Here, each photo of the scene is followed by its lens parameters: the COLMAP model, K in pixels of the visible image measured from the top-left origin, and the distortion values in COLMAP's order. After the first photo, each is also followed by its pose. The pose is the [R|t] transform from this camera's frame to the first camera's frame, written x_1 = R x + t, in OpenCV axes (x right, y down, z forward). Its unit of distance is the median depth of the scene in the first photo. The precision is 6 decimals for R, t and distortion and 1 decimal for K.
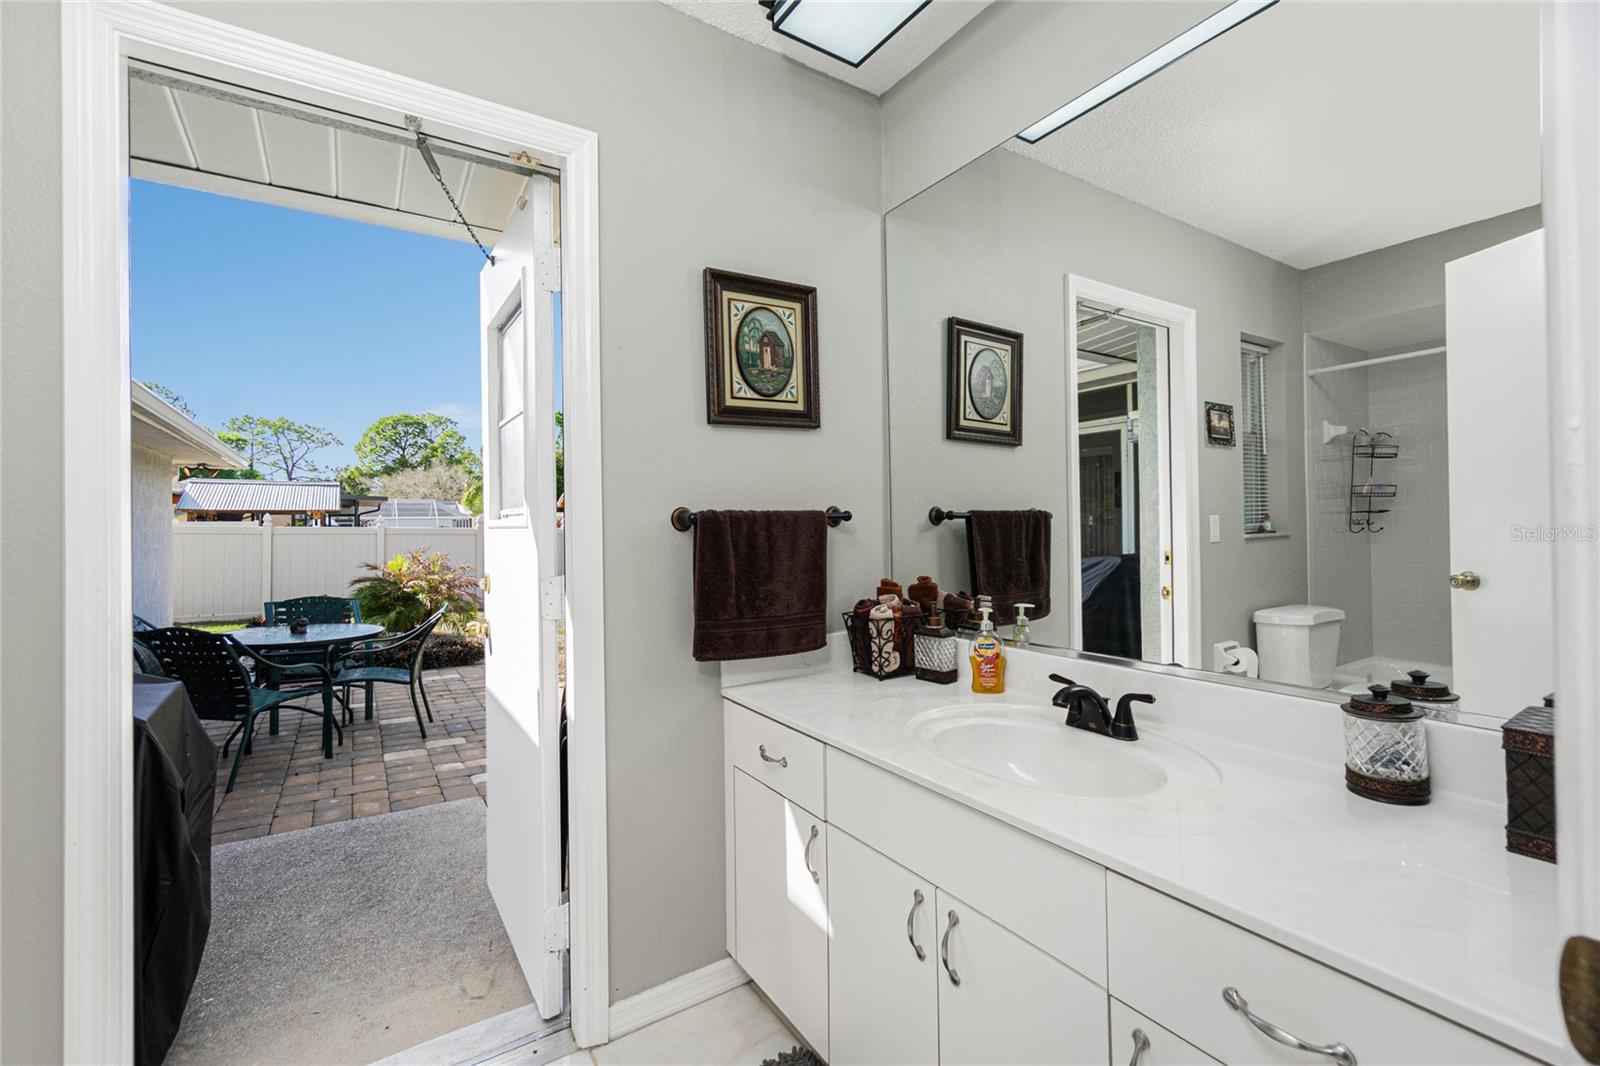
lens RADIAL K [[702.1, 0, 808.6], [0, 702.1, 526.9], [0, 0, 1]] dist [0.000985, -0.000049]
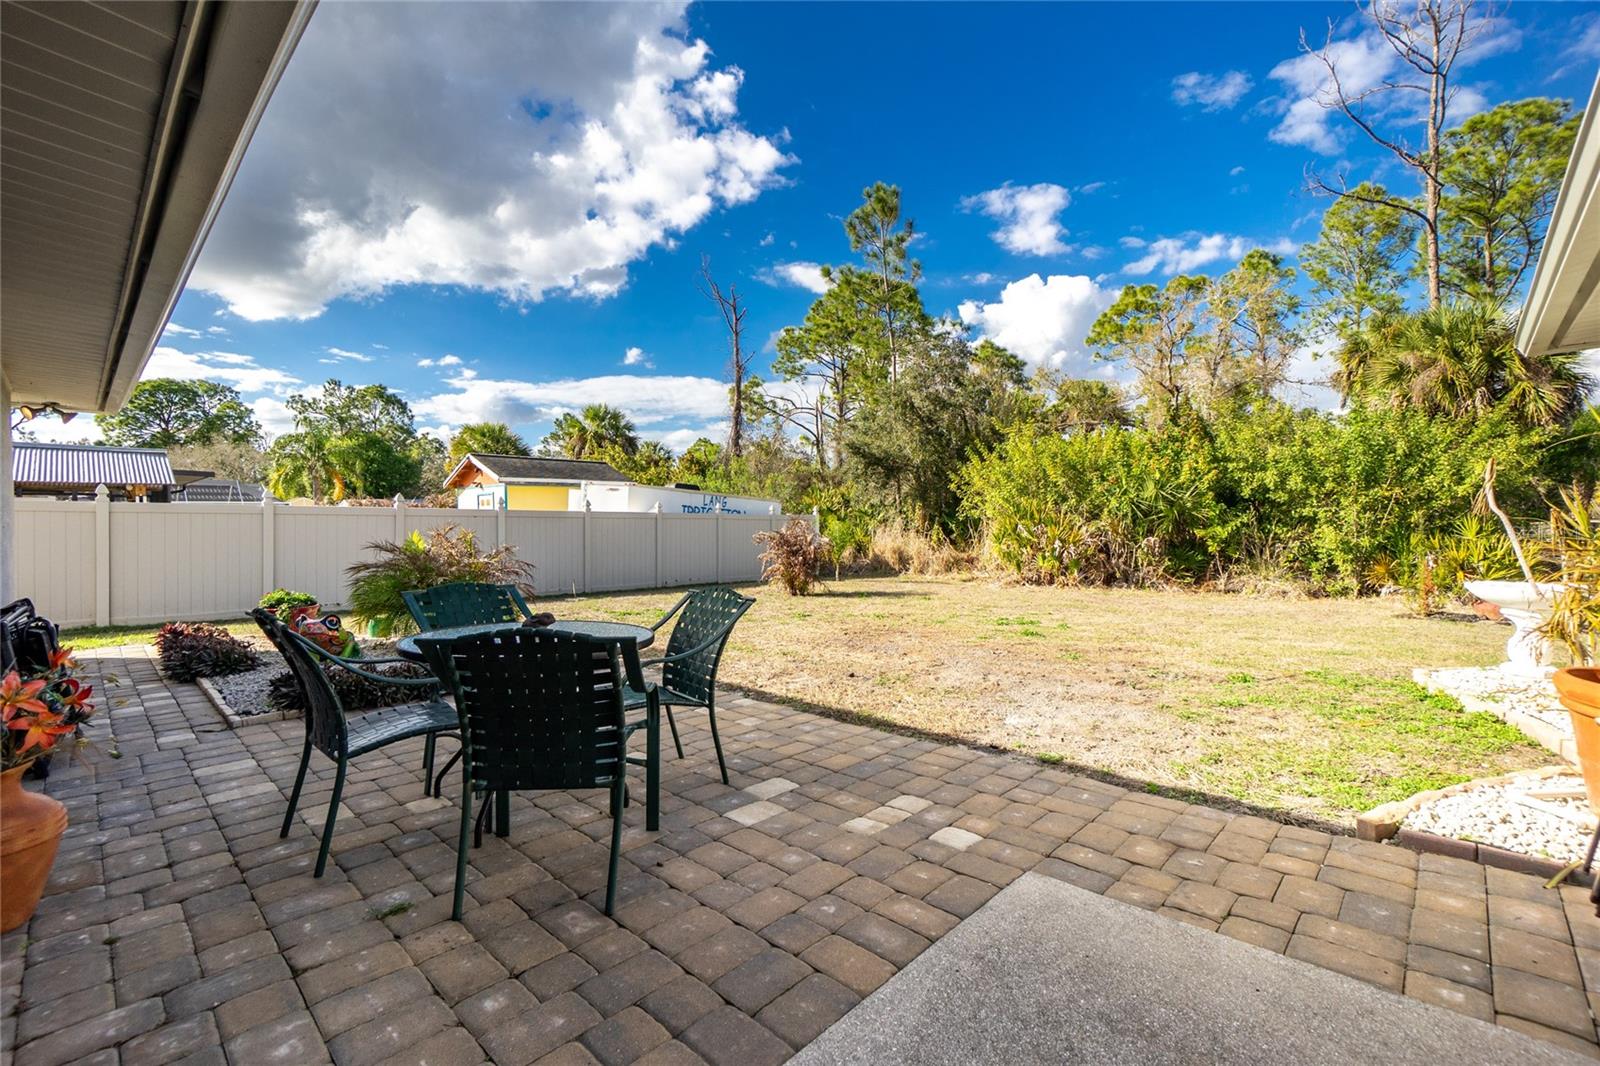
lens RADIAL K [[702.1, 0, 802.6], [0, 702.1, 529.2], [0, 0, 1]] dist [0.000985, -0.000049]
pose [[0.971477, -0.002204, 0.237125, -0.646423], [-0.000816, 0.999920, 0.012639, 0.048761], [-0.237134, -0.012472, 0.971397, 0.336583]]
